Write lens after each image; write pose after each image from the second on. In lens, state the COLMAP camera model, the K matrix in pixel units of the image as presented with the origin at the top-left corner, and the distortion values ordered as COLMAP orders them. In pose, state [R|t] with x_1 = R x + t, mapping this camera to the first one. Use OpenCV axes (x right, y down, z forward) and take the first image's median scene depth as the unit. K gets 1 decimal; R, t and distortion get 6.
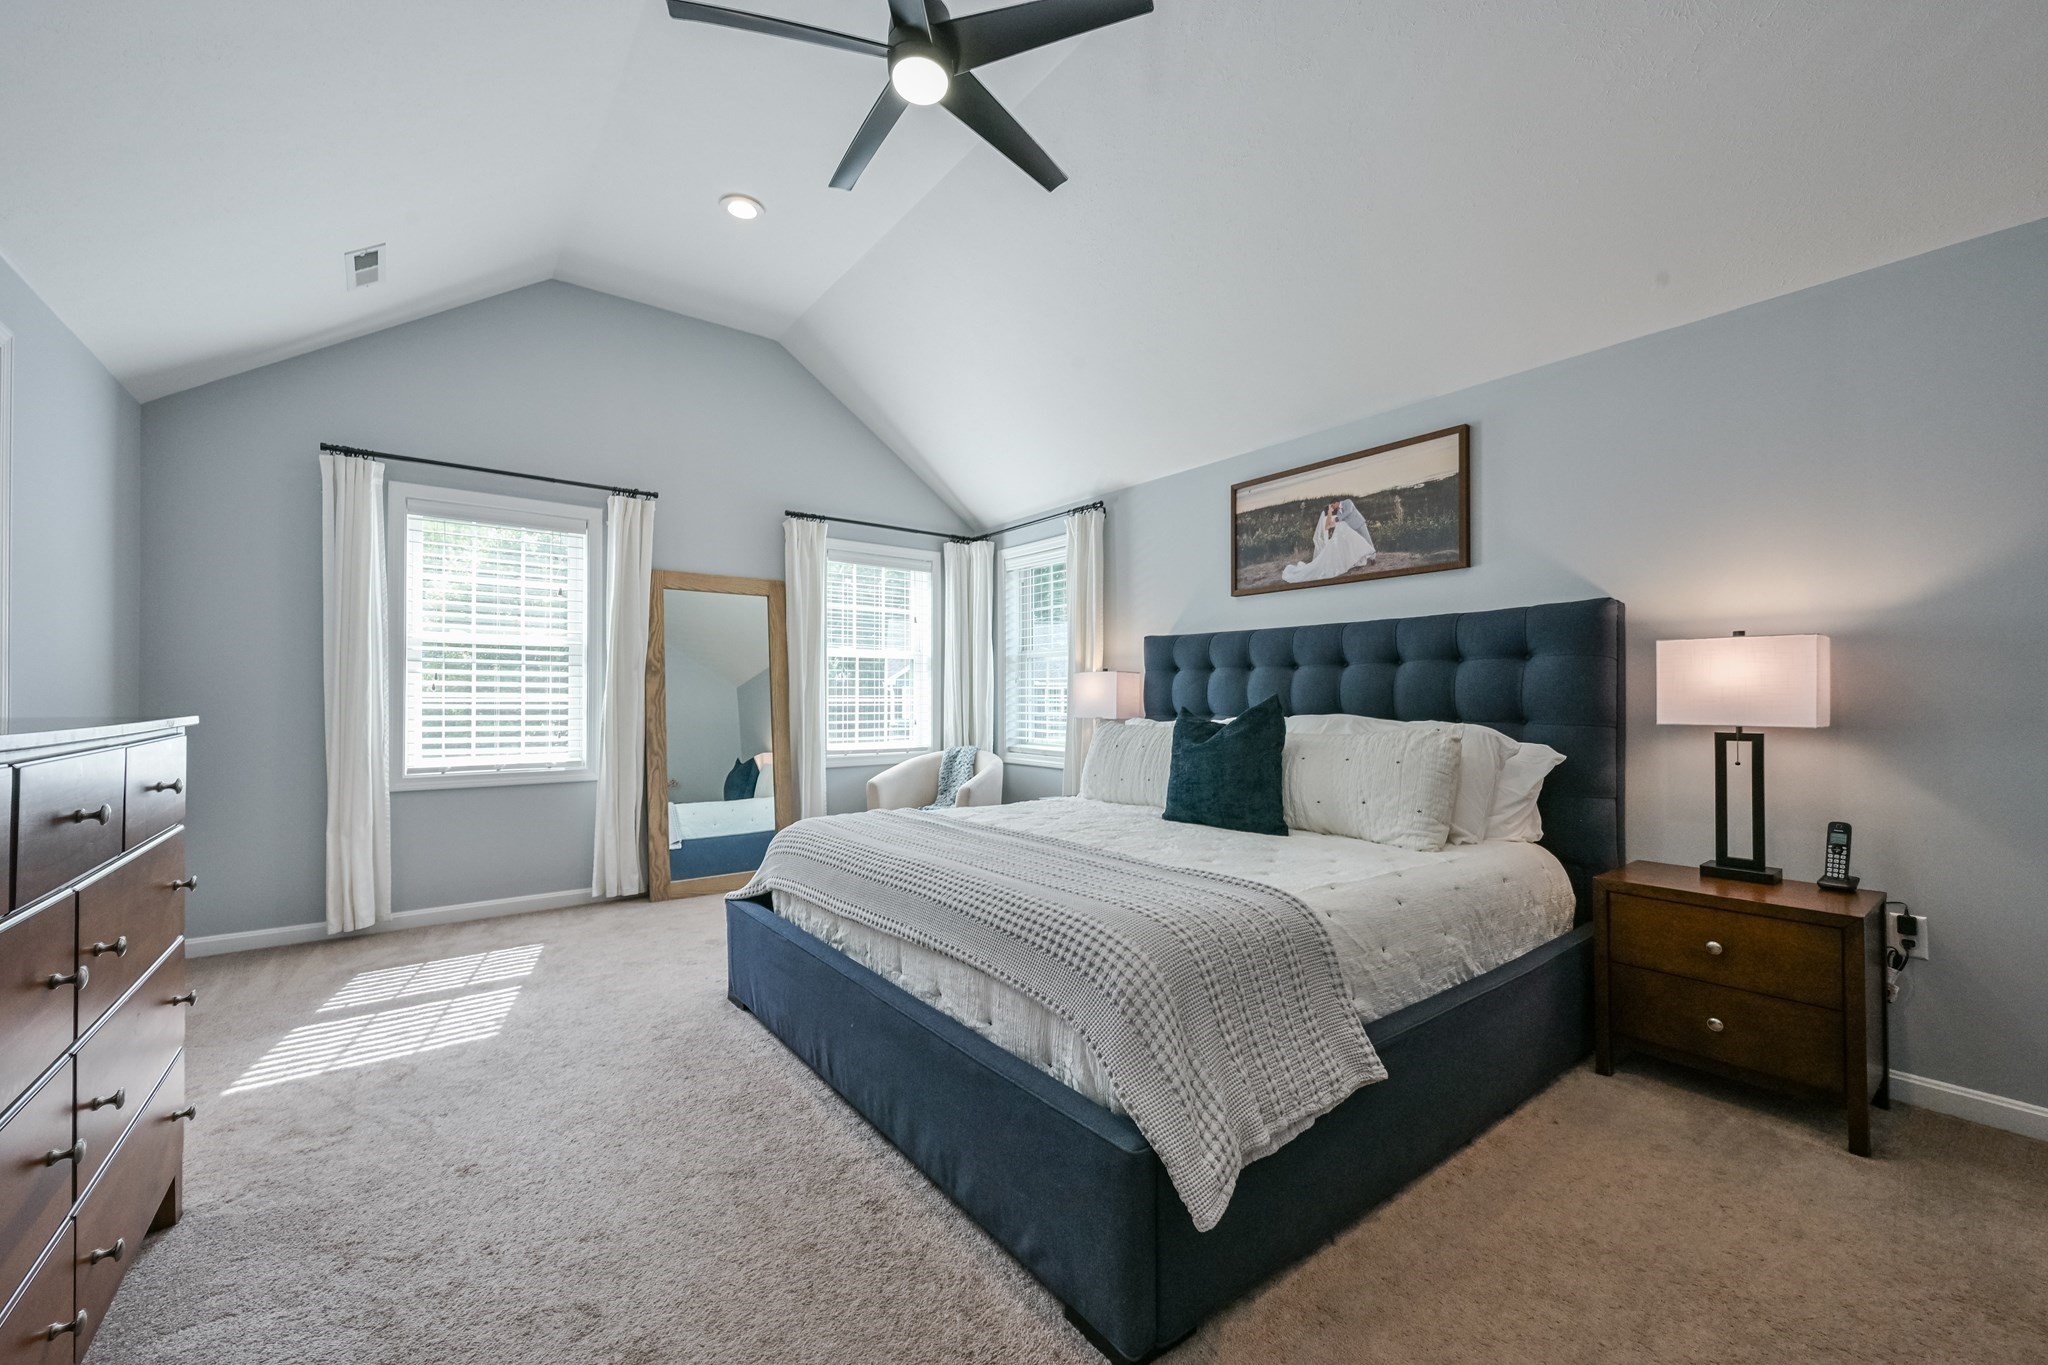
lens RADIAL K [[821.1, 0, 1019.5], [0, 821.1, 691.3], [0, 0, 1]] dist [0.000401, 0.001270]
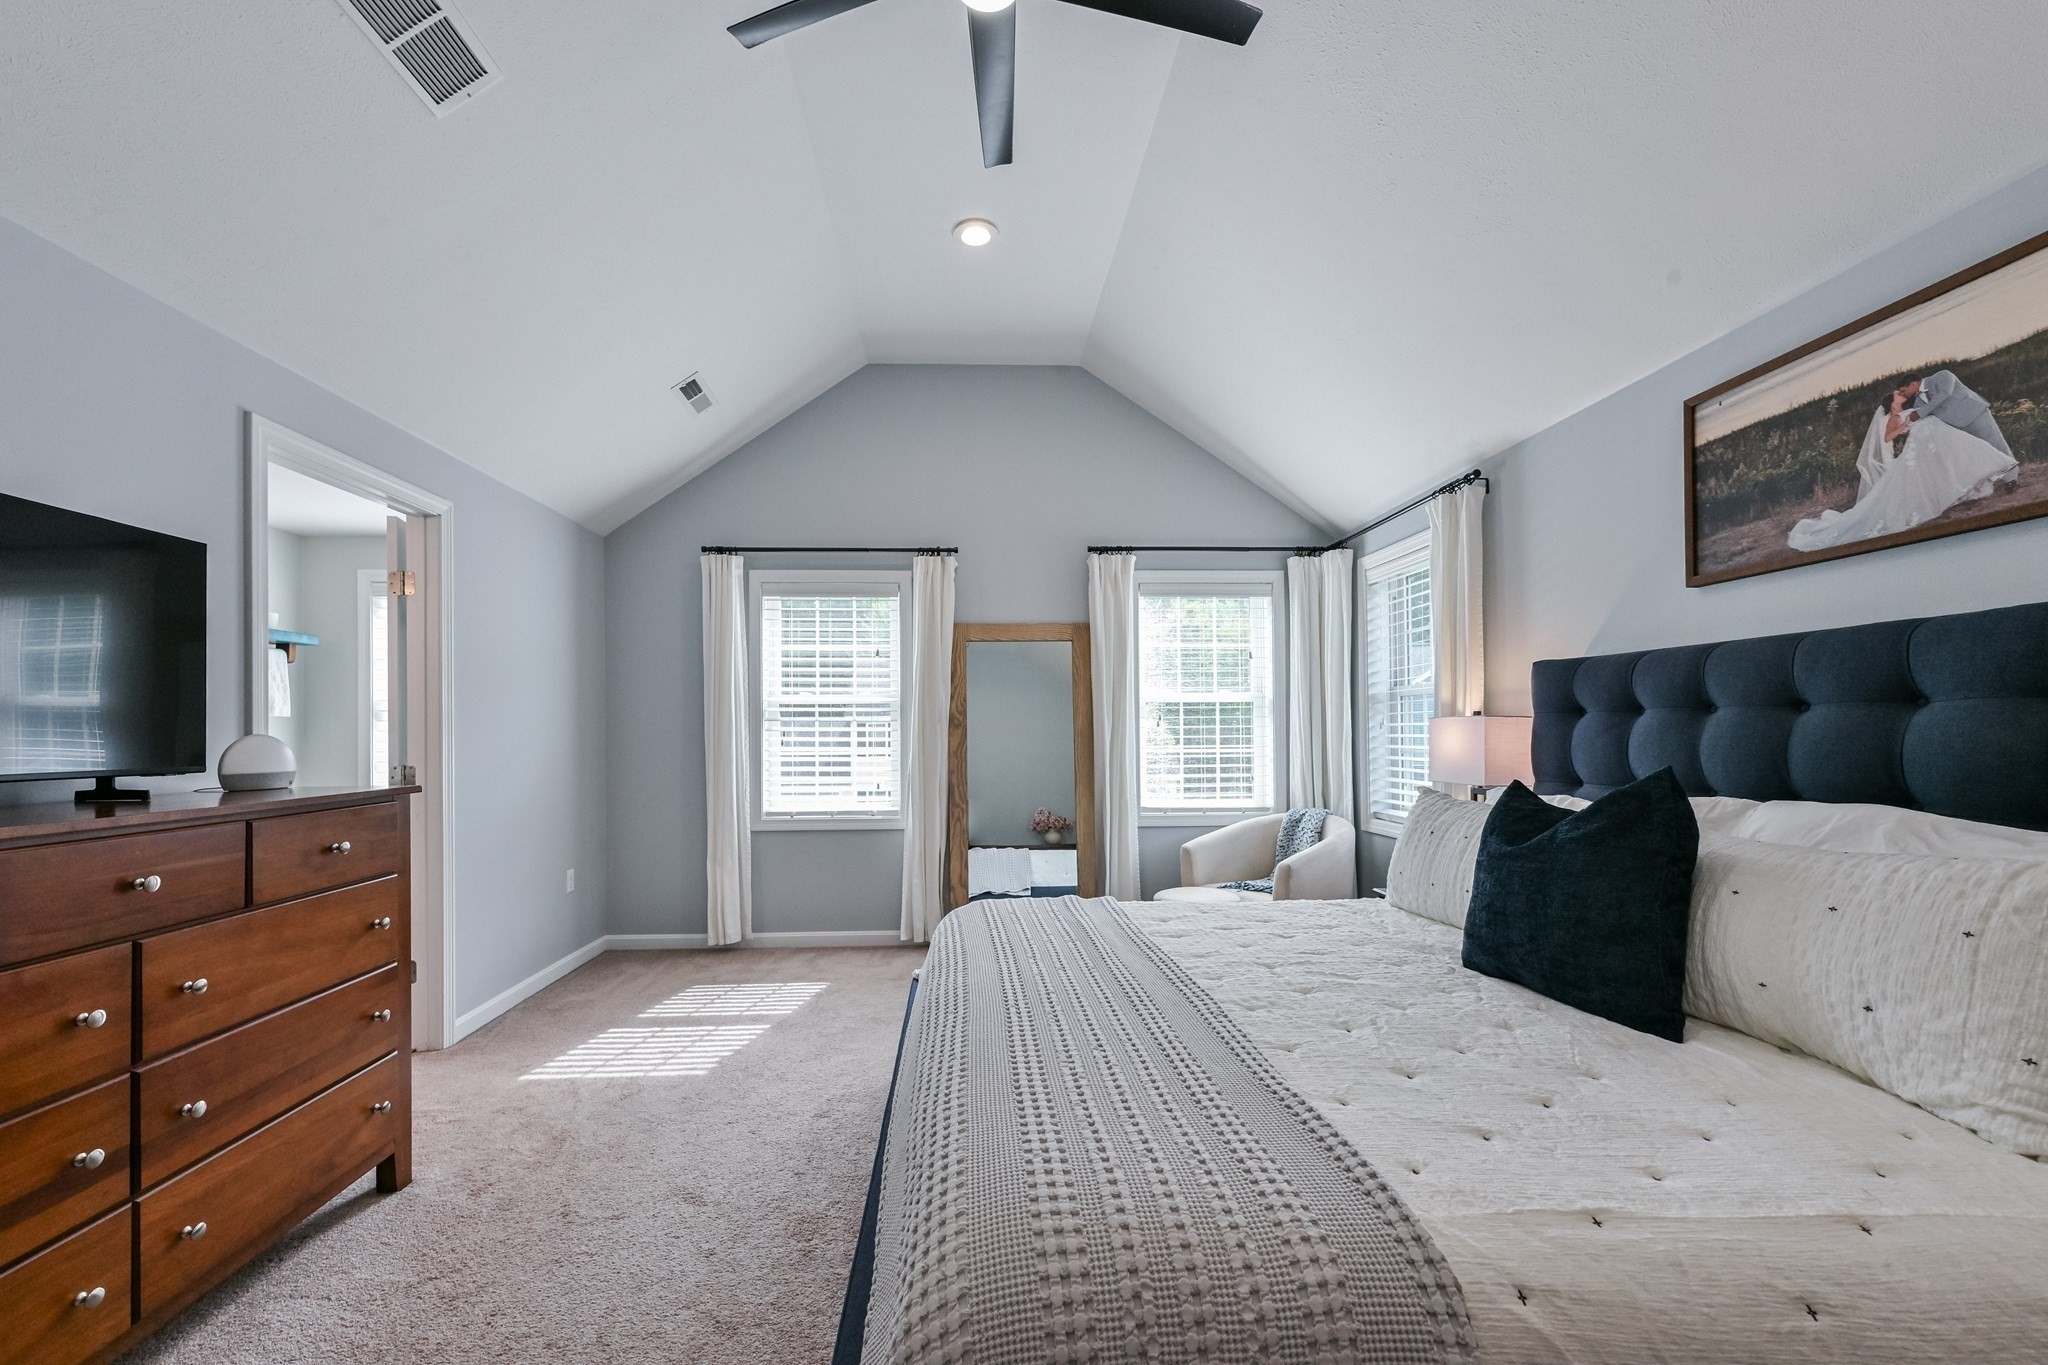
lens RADIAL K [[821.1, 0, 981.8], [0, 821.1, 725.6], [0, 0, 1]] dist [0.000401, 0.001270]
pose [[0.811287, -0.013393, -0.584494, 0.193521], [0.013108, 0.999903, -0.004718, -0.019848], [0.584501, -0.003833, 0.811384, 0.221710]]
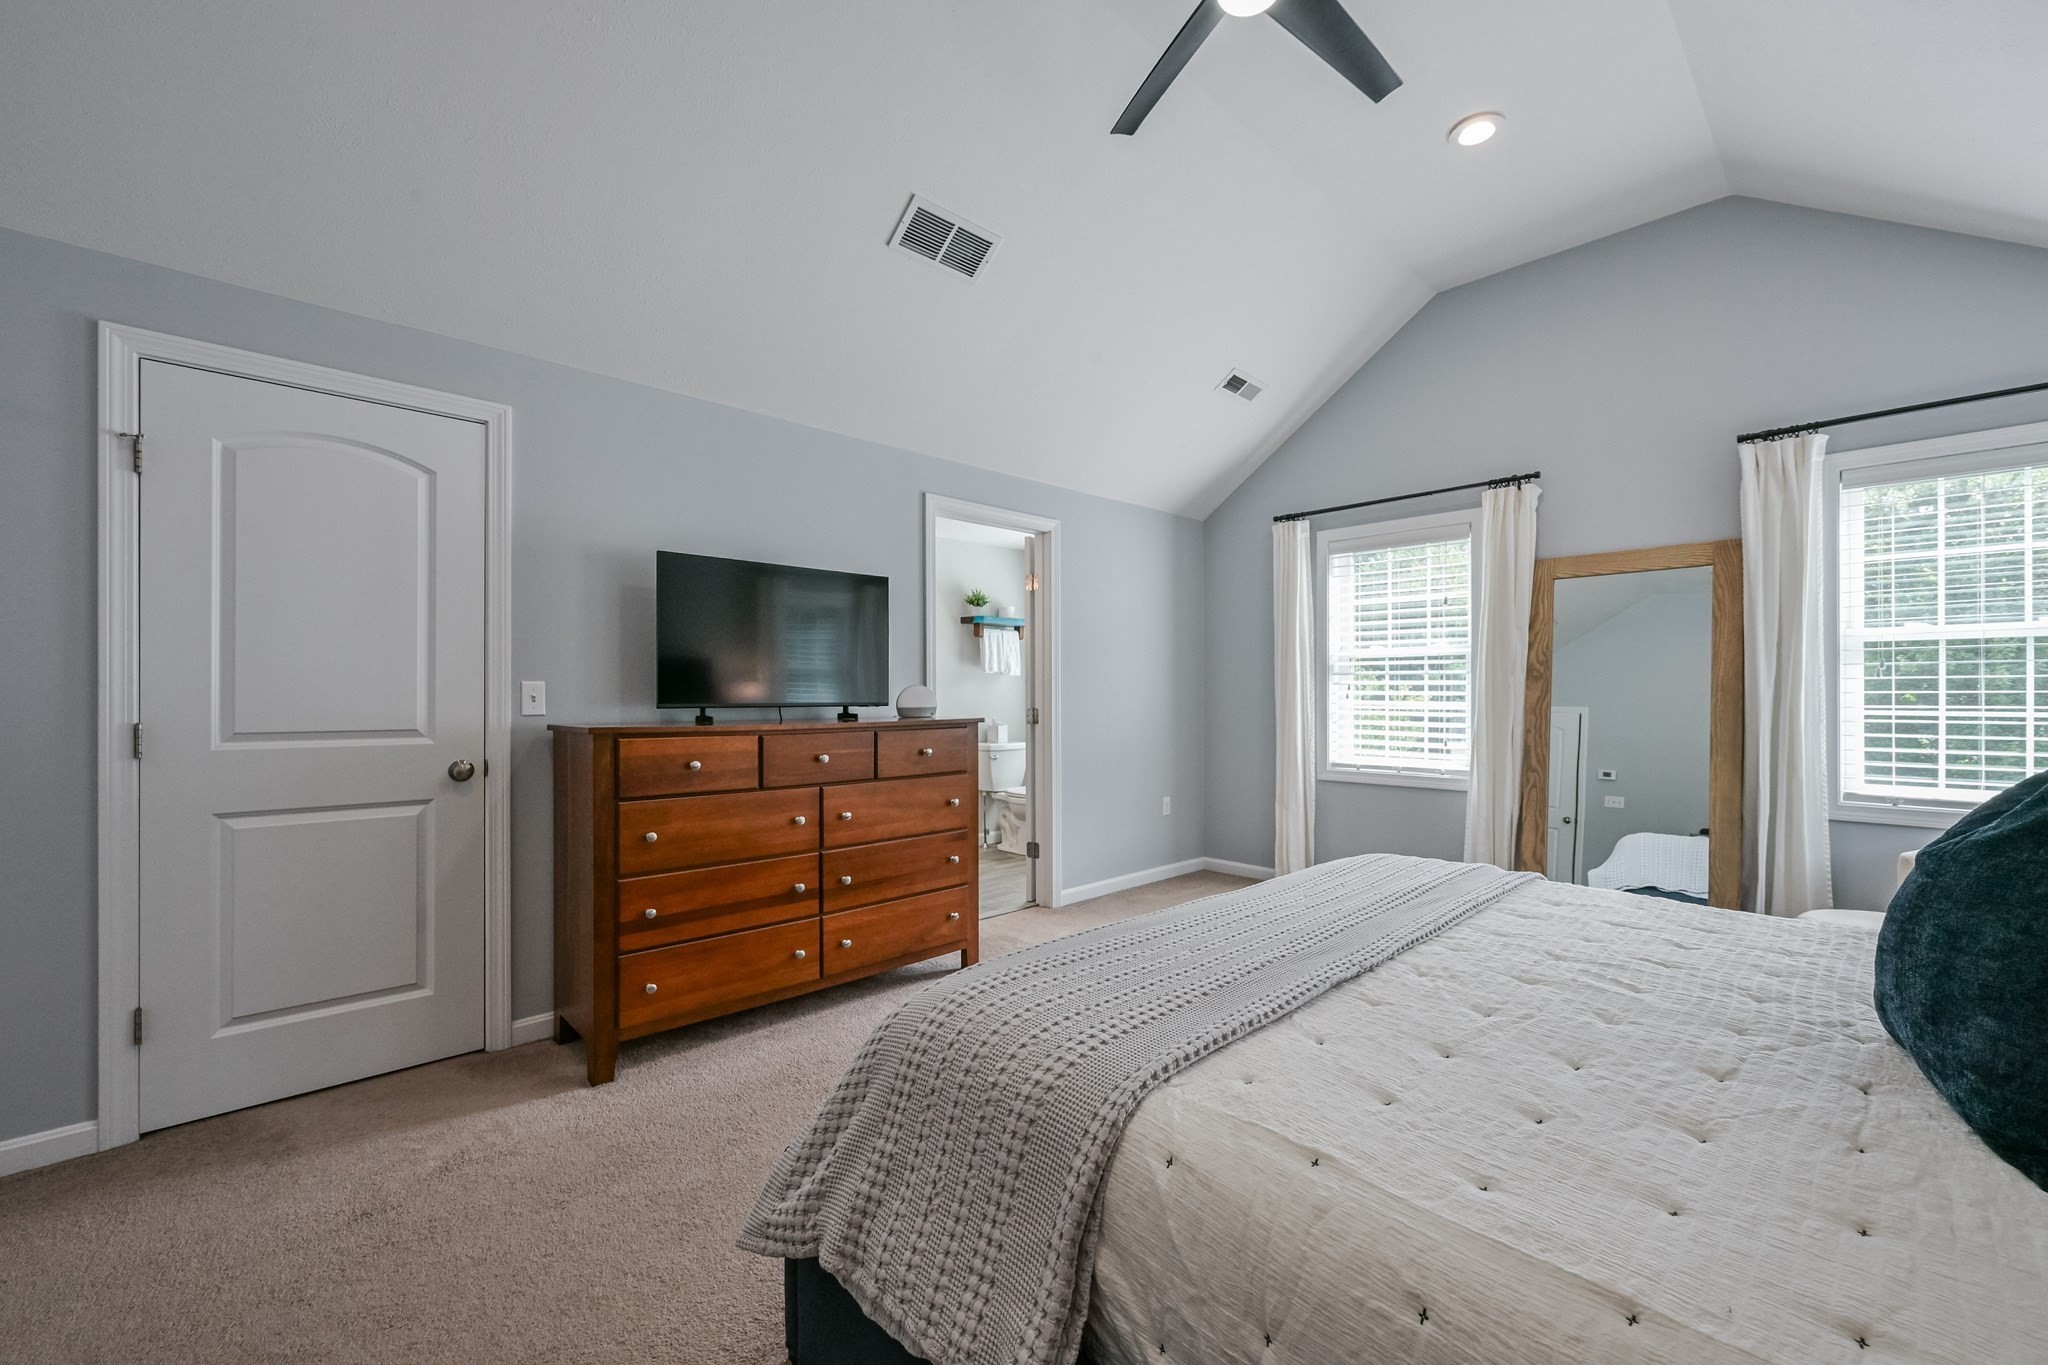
lens RADIAL K [[821.1, 0, 1024.3], [0, 821.1, 696.1], [0, 0, 1]] dist [0.000401, 0.001270]
pose [[0.102692, -0.000127, -0.994713, 0.419910], [0.007917, 0.999968, 0.000690, -0.009354], [0.994682, -0.007946, 0.102690, 0.410573]]
